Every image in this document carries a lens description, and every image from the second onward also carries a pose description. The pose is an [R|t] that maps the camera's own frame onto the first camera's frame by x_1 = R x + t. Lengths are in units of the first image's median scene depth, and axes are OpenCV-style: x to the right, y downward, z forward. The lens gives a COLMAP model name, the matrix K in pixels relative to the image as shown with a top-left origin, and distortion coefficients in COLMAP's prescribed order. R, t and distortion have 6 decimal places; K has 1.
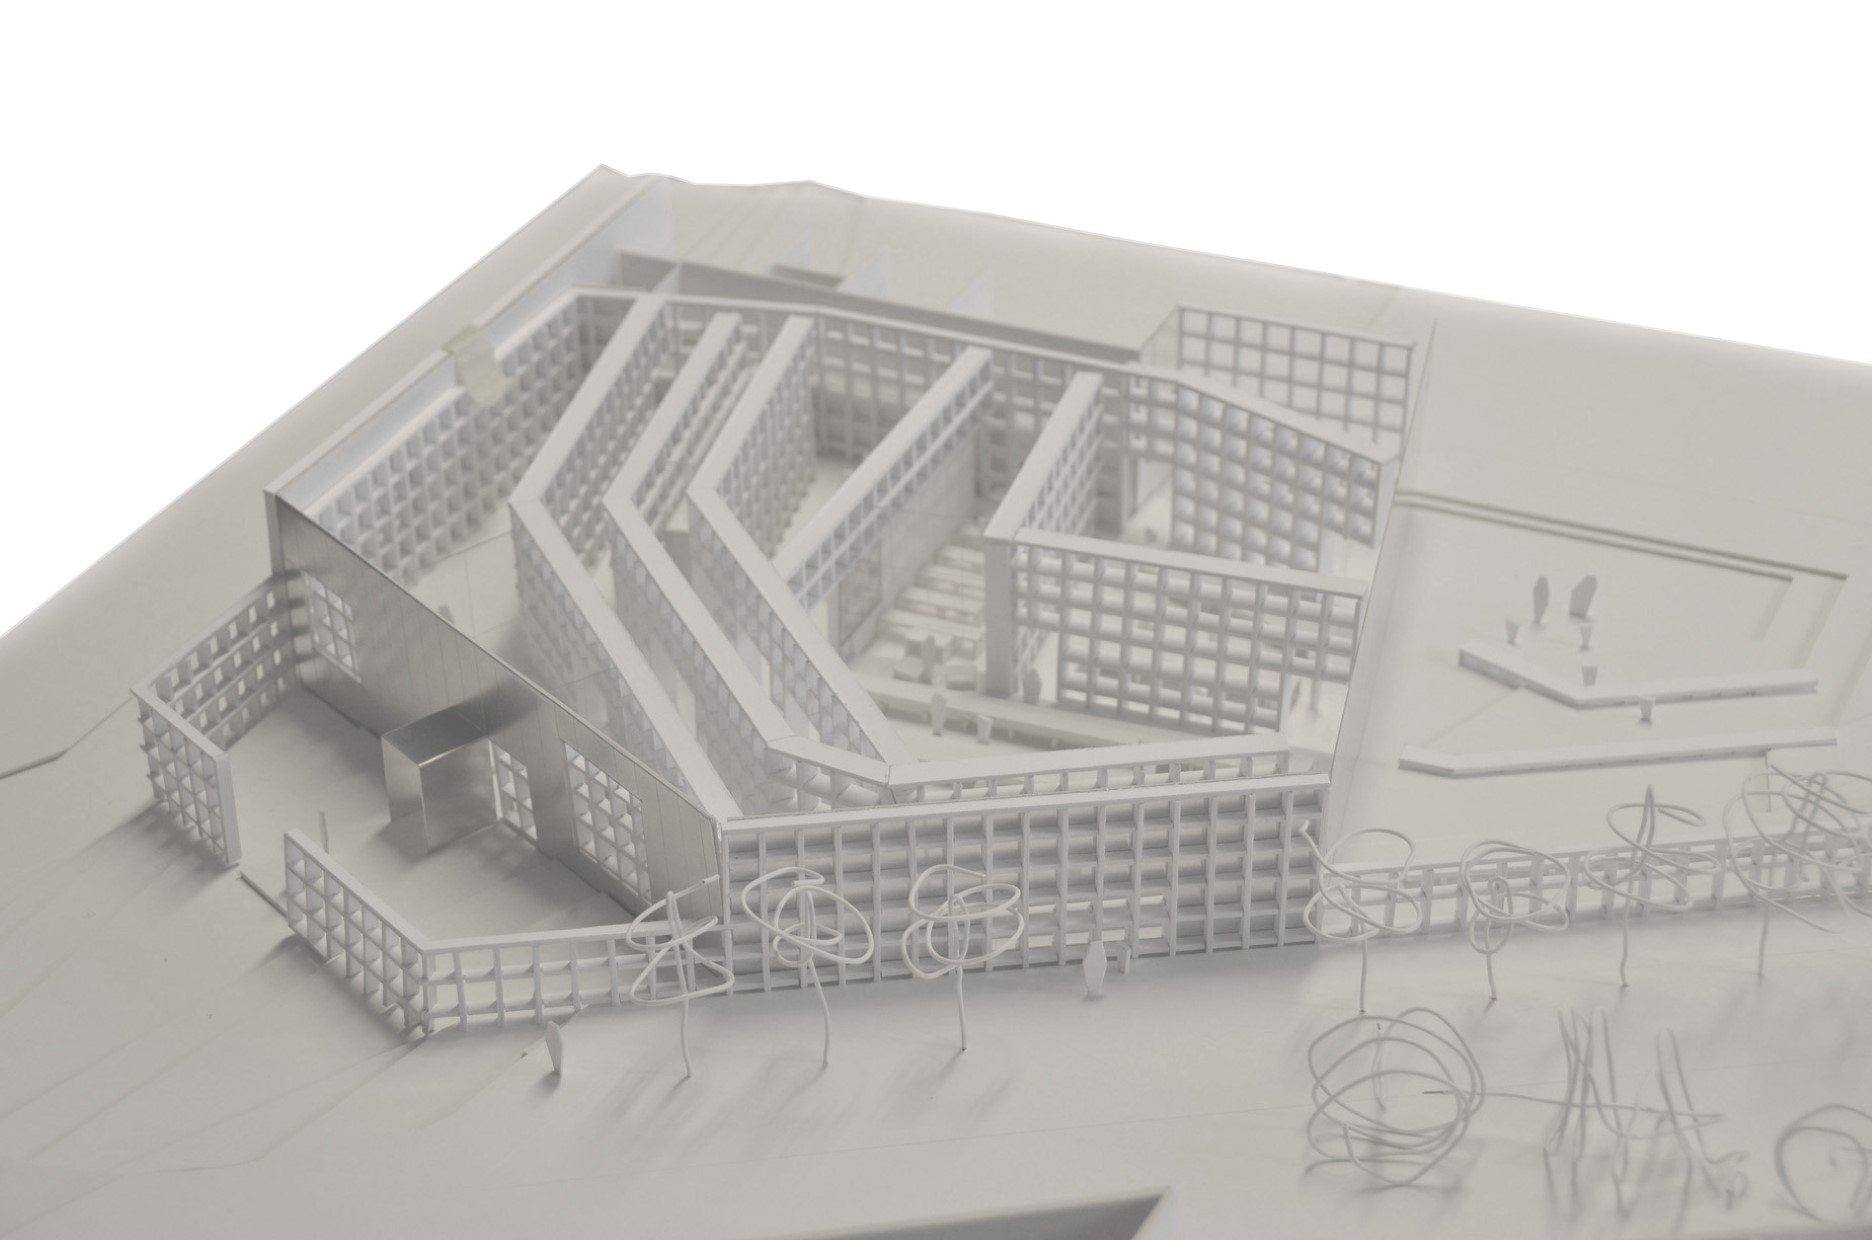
lens RADIAL K [[3810.2, 0, 949.9], [0, 3810.2, 614.6], [0, 0, 1]] dist [0.444292, 0.000000]
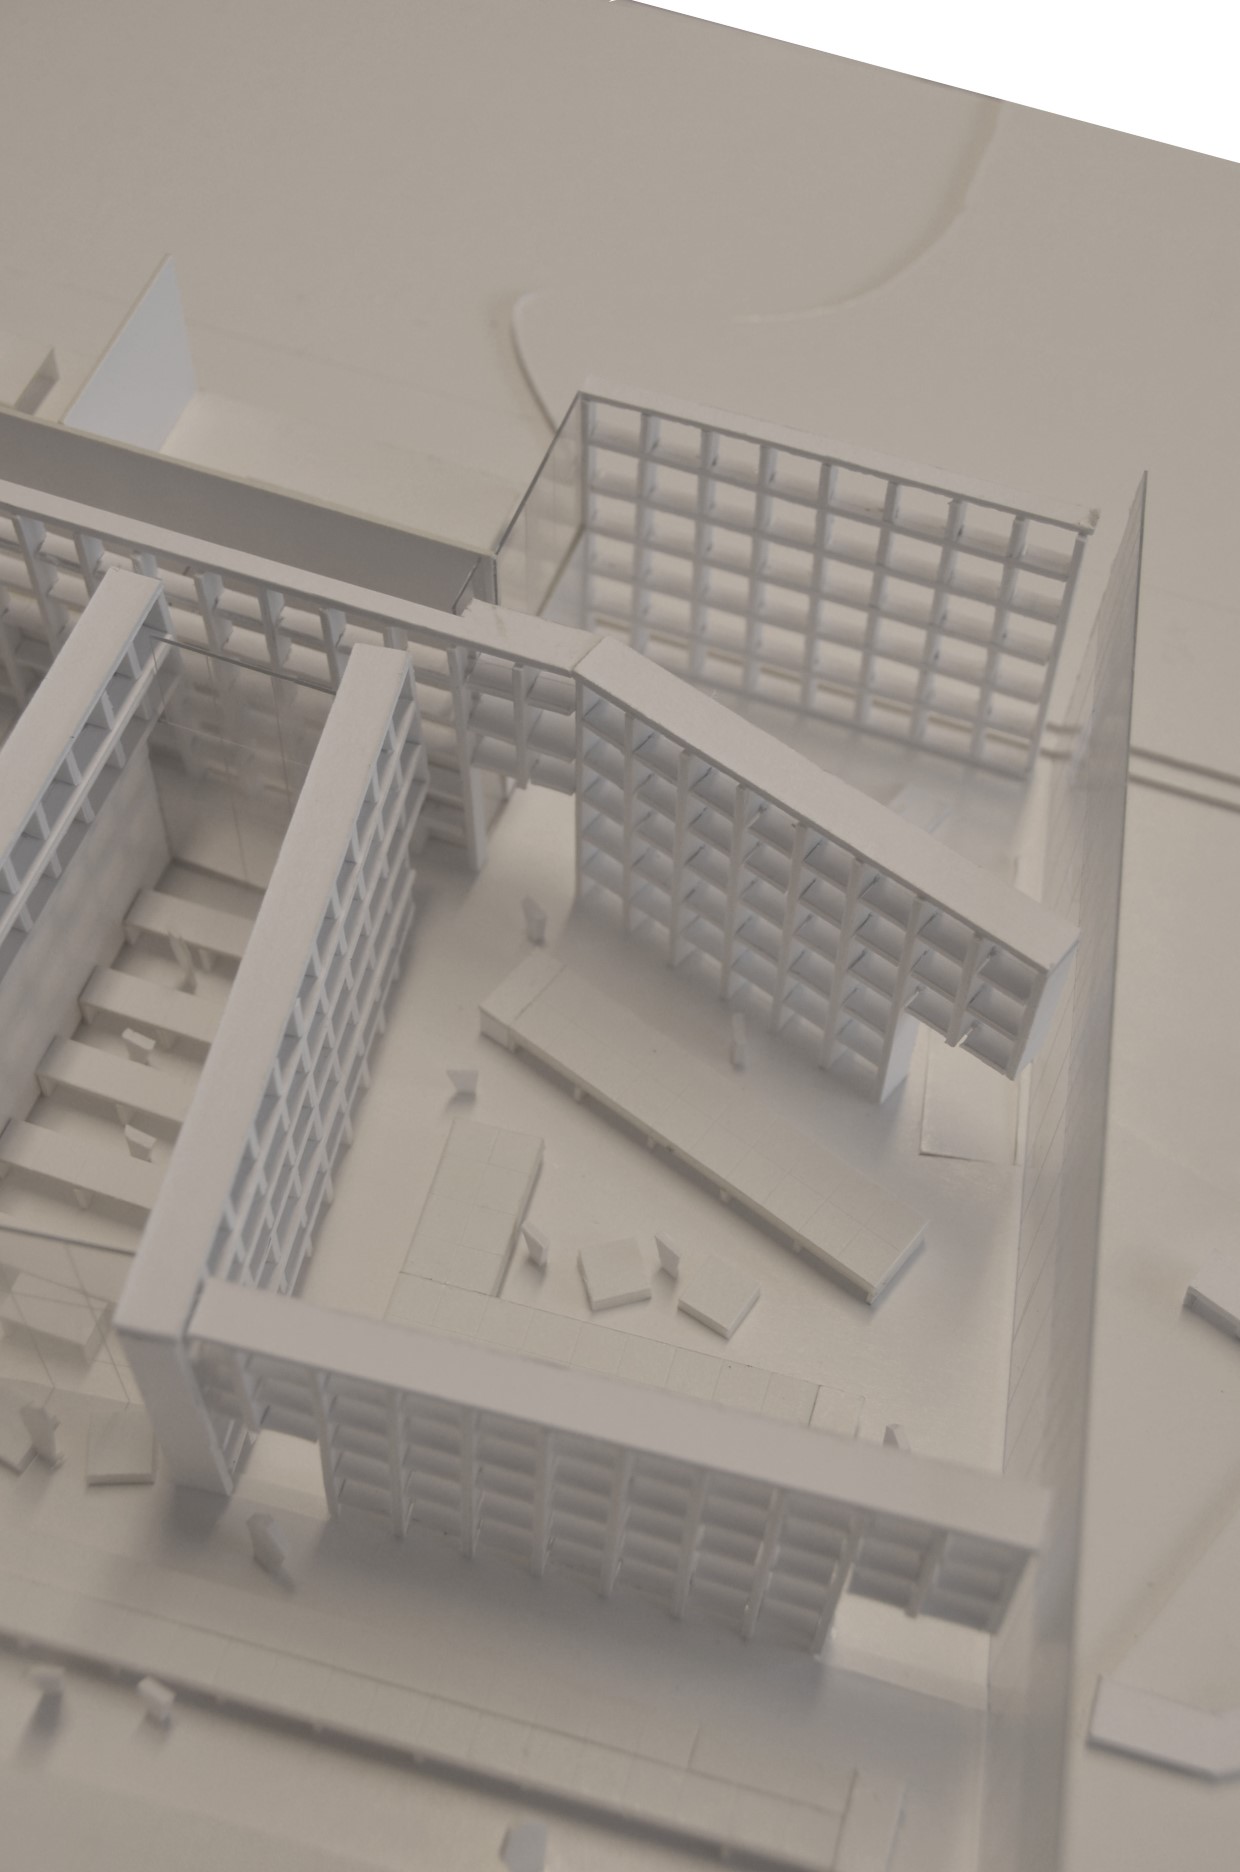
lens RADIAL K [[2808.6, 0, 614.8], [0, 2808.6, 941.1], [0, 0, 1]] dist [0.057402, 0.000000]
pose [[0.997818, -0.047267, 0.046096, 0.046484], [0.022233, 0.897966, 0.439502, -0.173744], [-0.062167, -0.437519, 0.897058, 0.682584]]
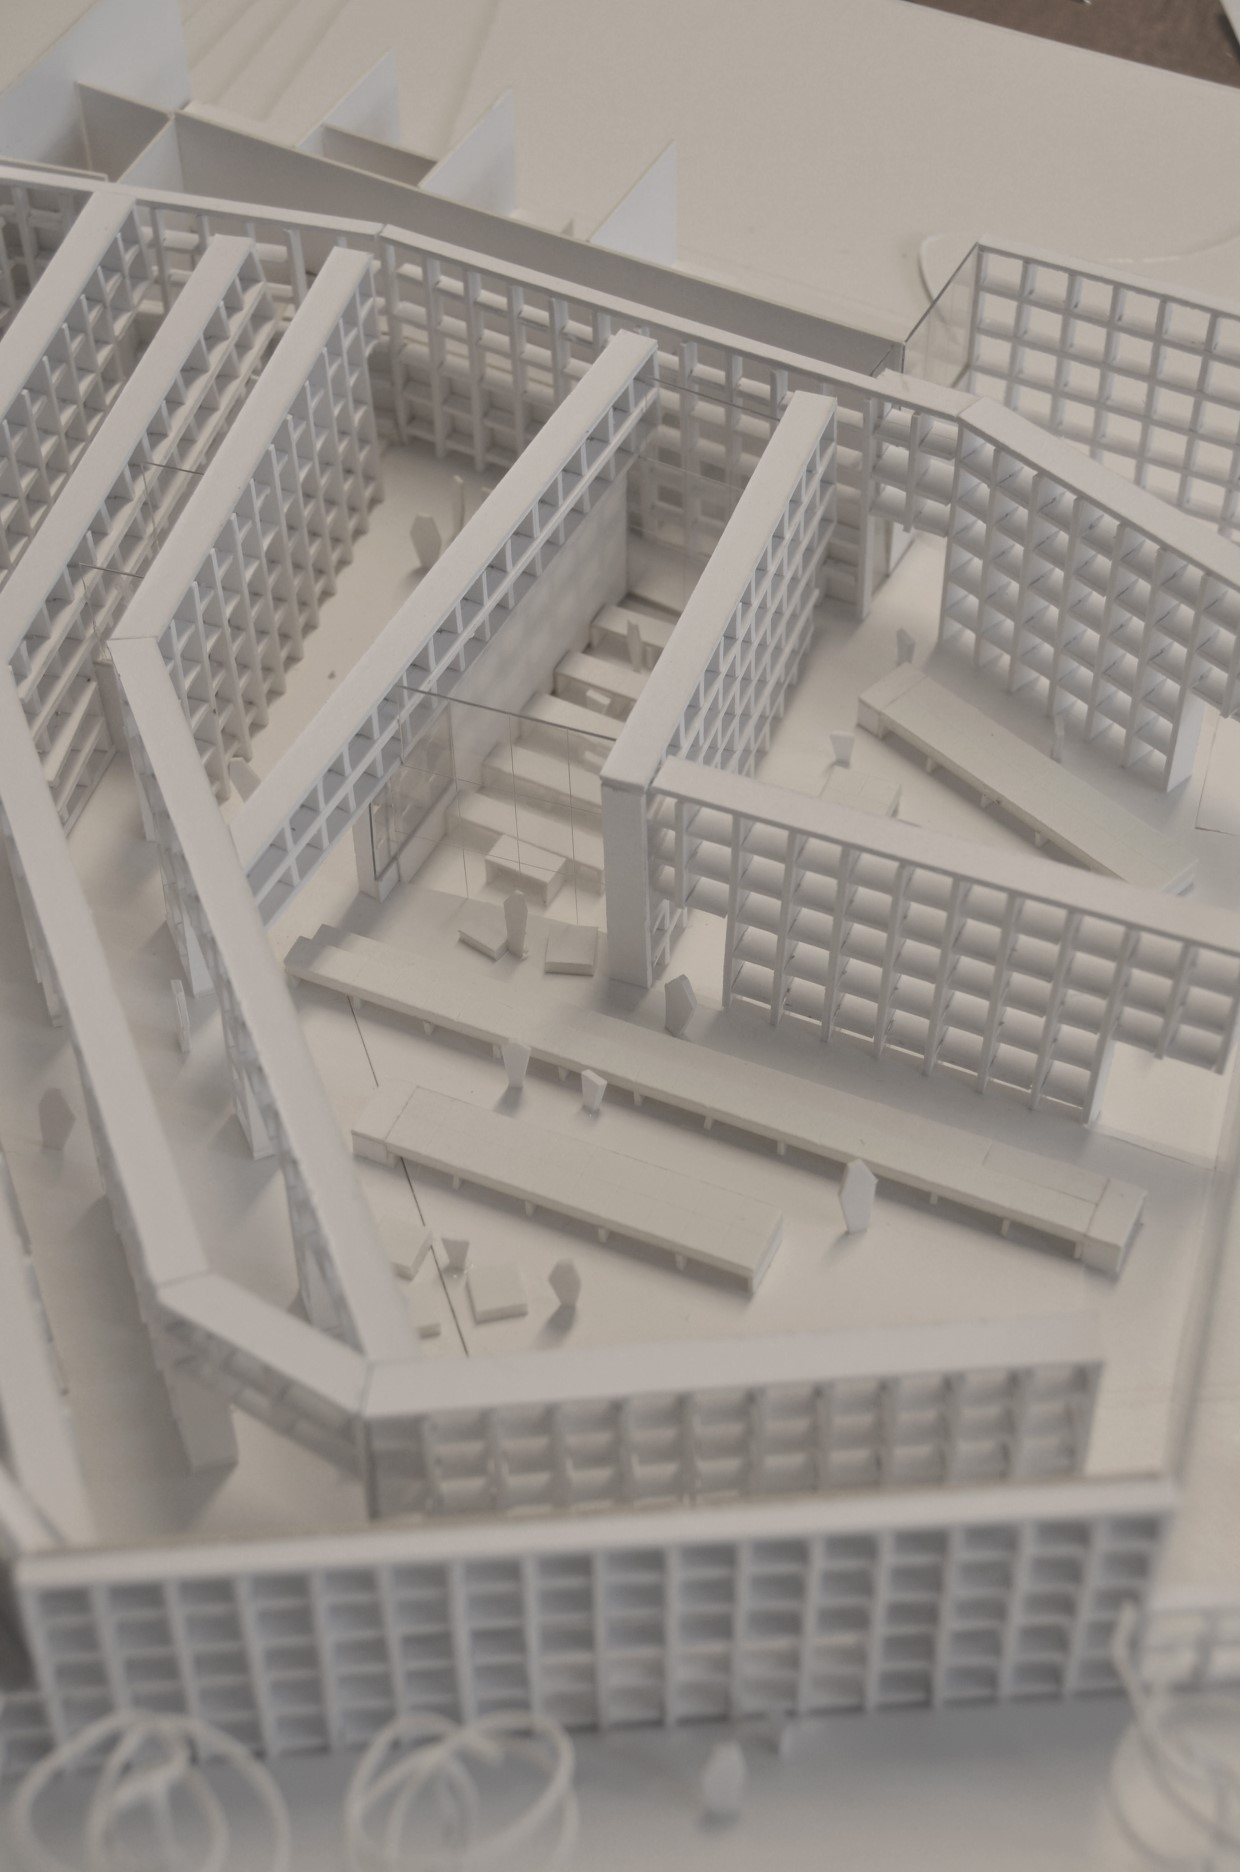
lens RADIAL K [[3287.5, 0, 615.7], [0, 3287.5, 931.1], [0, 0, 1]] dist [0.228442, 0.000000]
pose [[0.998155, 0.042339, -0.043526, 0.031060], [-0.027643, 0.955064, 0.295107, -0.133396], [0.054065, -0.293359, 0.954472, 0.473388]]
